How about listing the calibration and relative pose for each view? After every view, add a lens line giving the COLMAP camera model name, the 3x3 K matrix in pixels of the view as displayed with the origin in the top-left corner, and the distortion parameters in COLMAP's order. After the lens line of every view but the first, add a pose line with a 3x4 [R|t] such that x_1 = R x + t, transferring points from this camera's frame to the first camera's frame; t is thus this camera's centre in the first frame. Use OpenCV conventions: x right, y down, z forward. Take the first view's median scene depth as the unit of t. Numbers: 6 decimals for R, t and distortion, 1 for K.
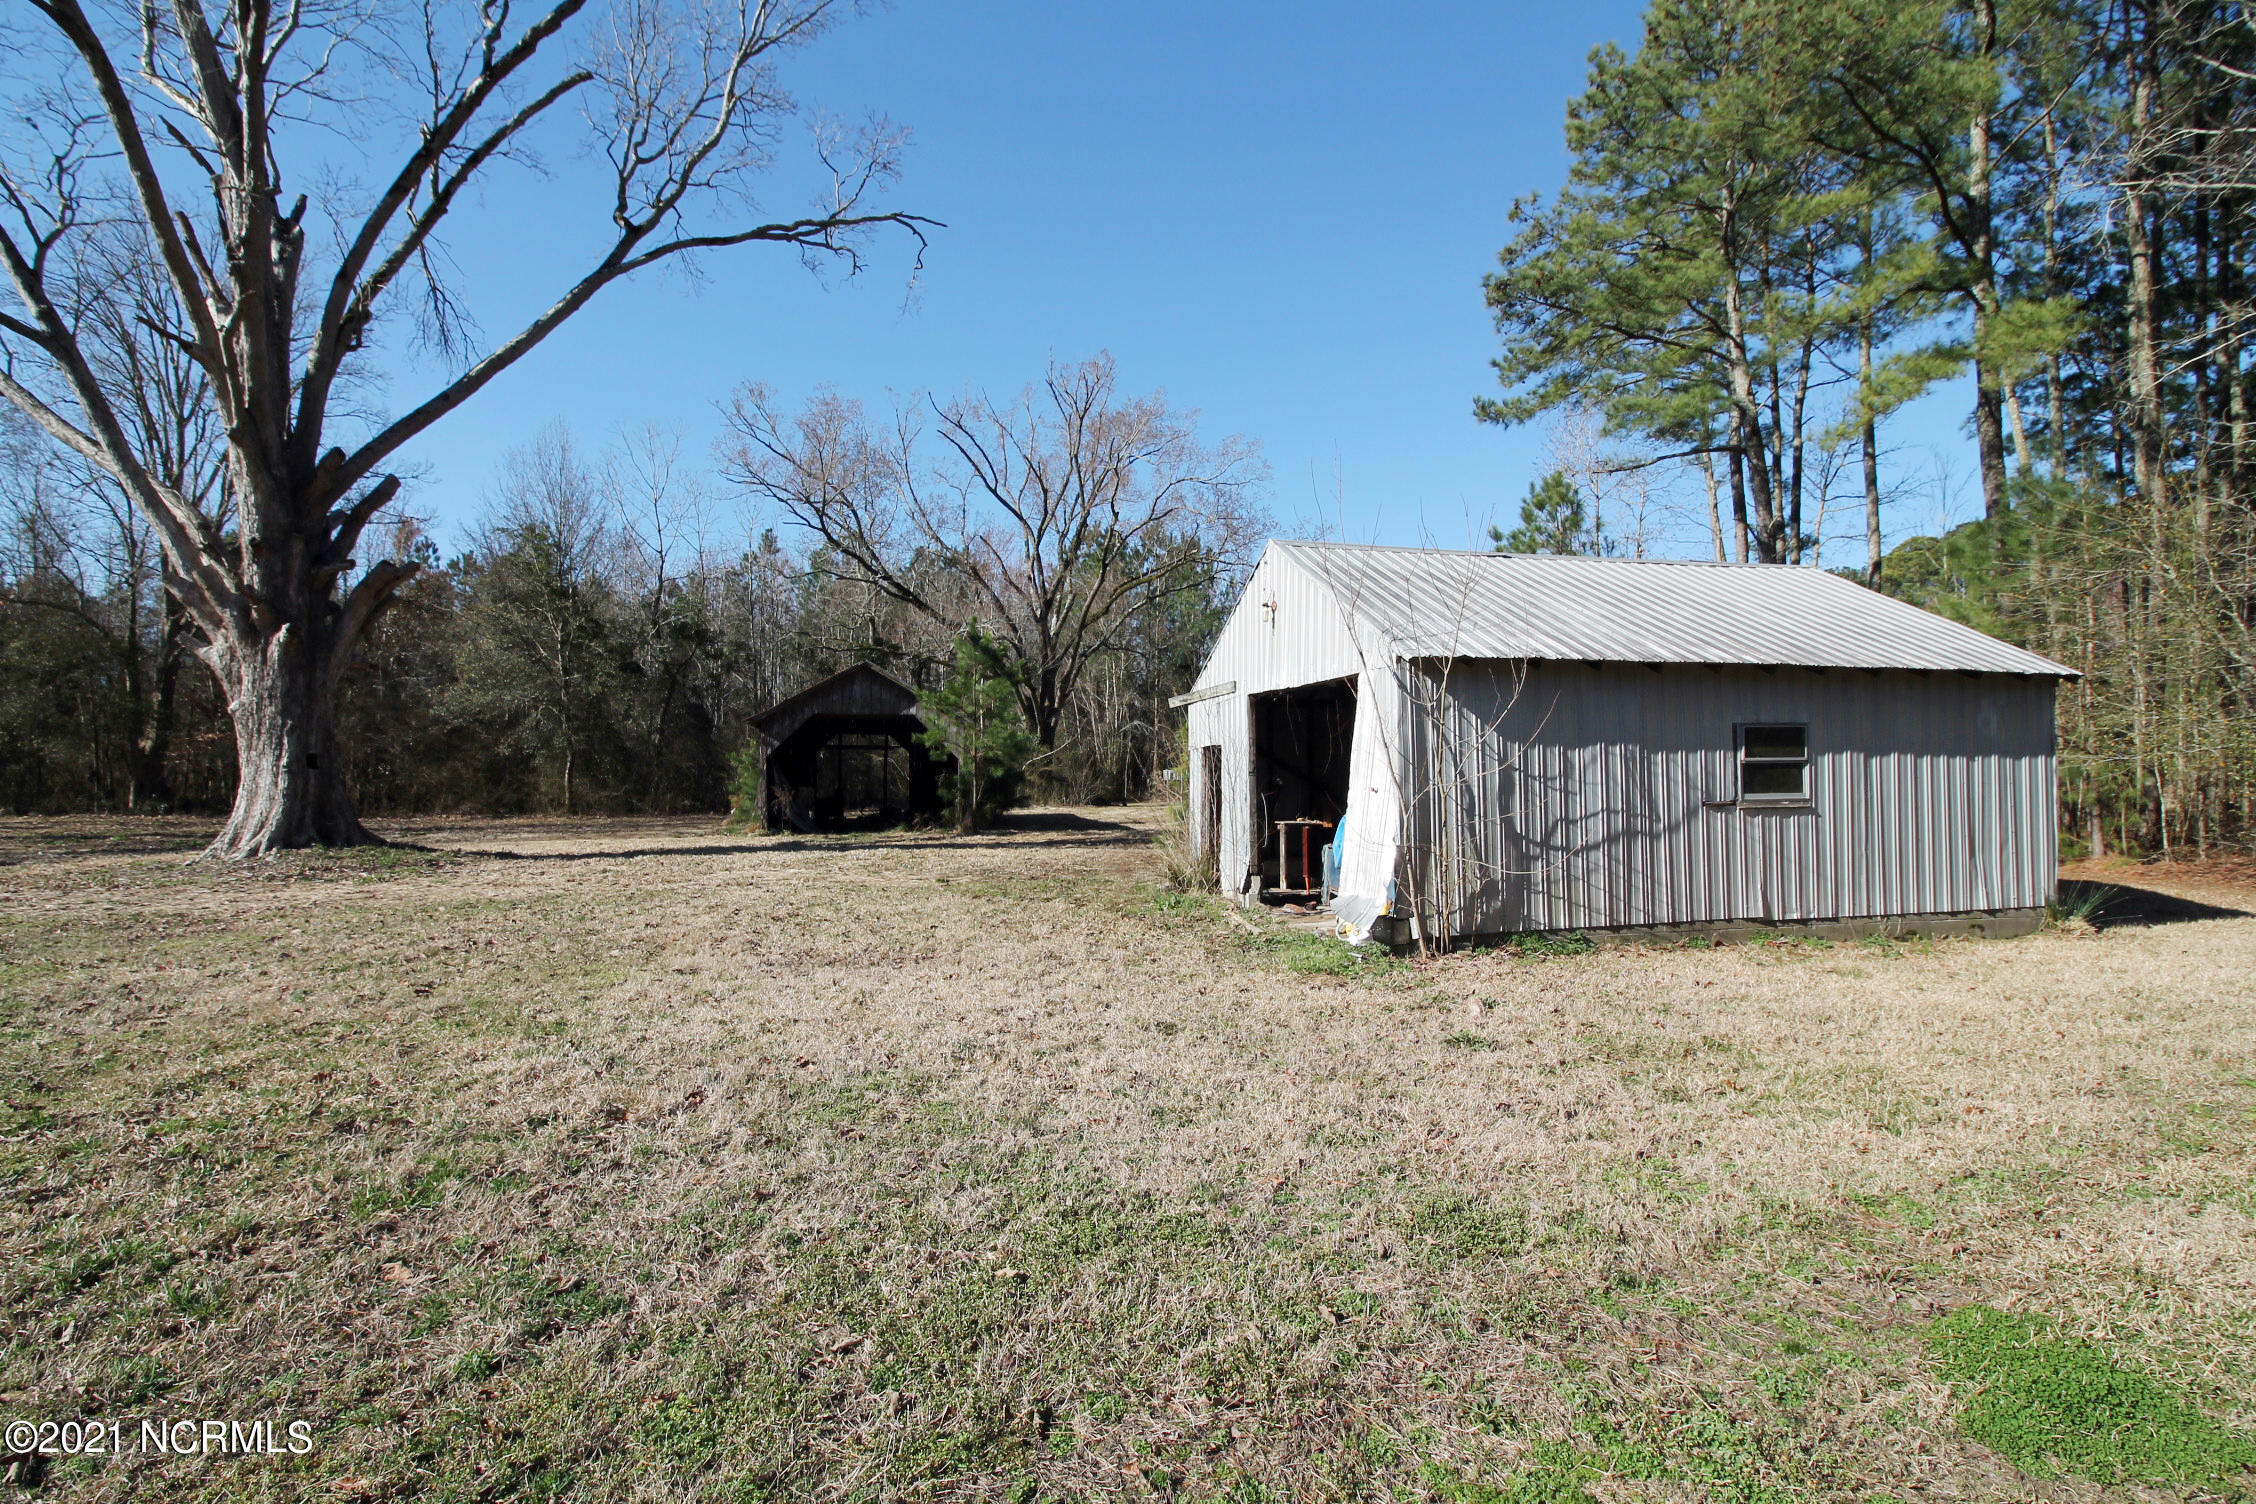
lens RADIAL K [[1081.5, 0, 1126.3], [0, 1081.5, 759.7], [0, 0, 1]] dist [-0.002295, -0.010478]
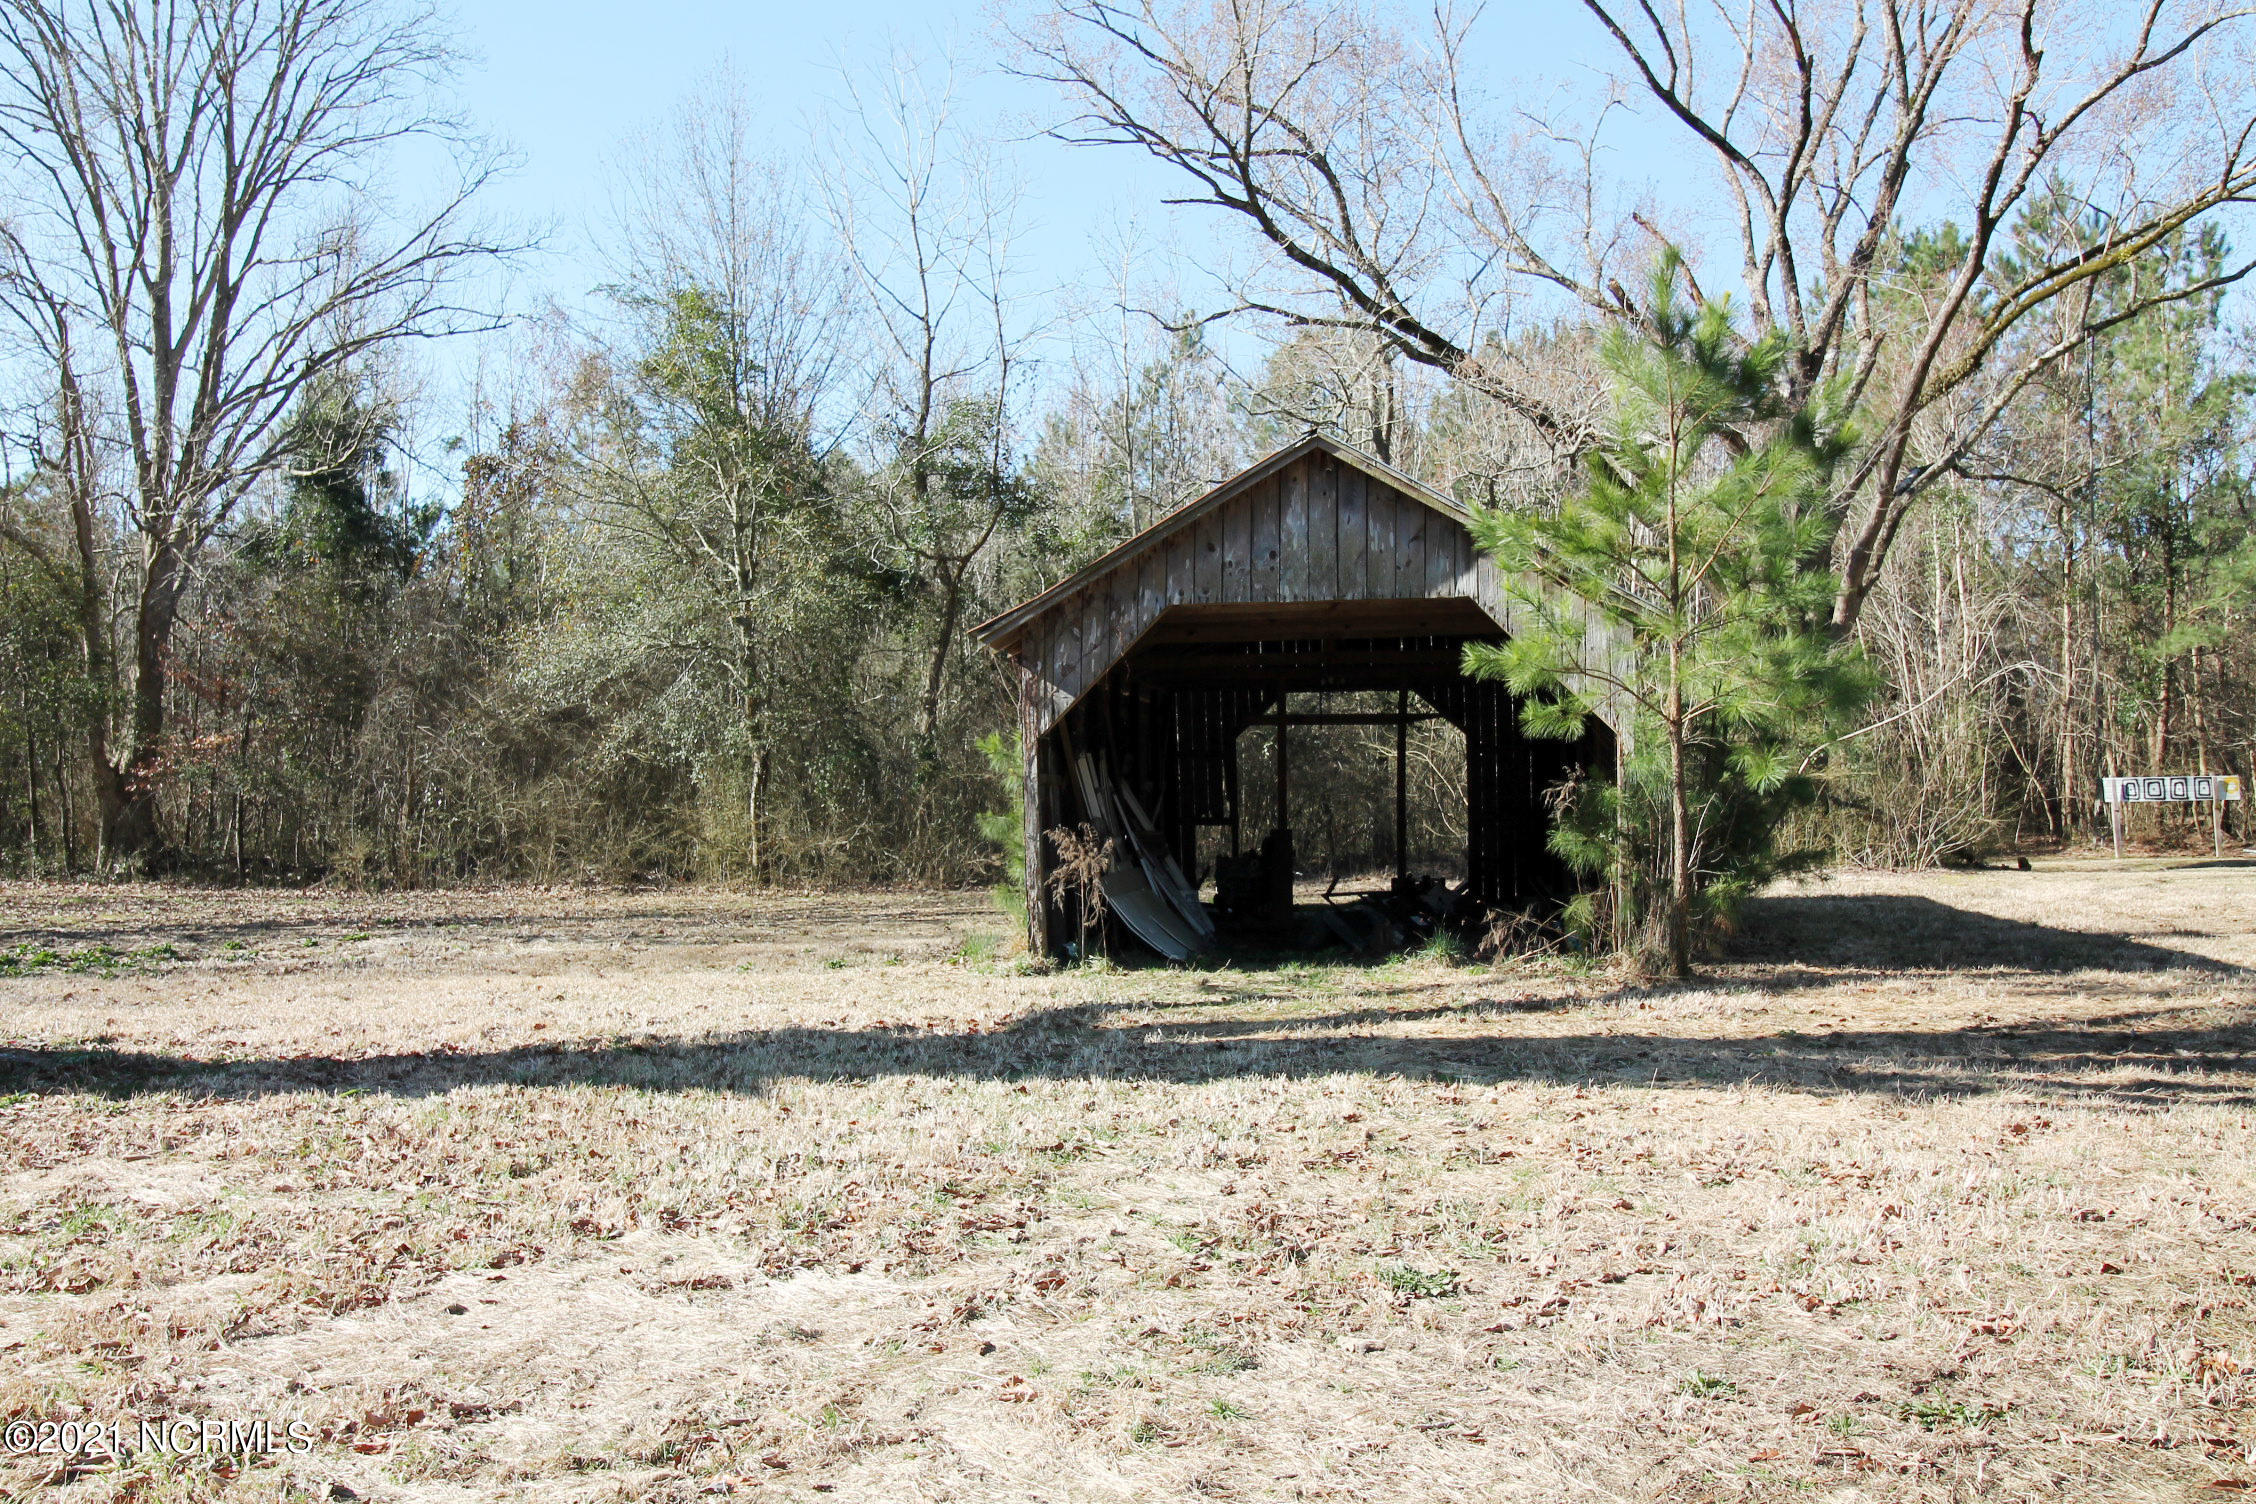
lens RADIAL K [[1887.7, 0, 1128.5], [0, 1887.7, 761.5], [0, 0, 1]] dist [0.016121, 0.000751]
pose [[0.928170, -0.017307, -0.371753, -0.055682], [0.014320, 0.999839, -0.010795, 0.007128], [0.371880, 0.004696, 0.928269, 0.295372]]
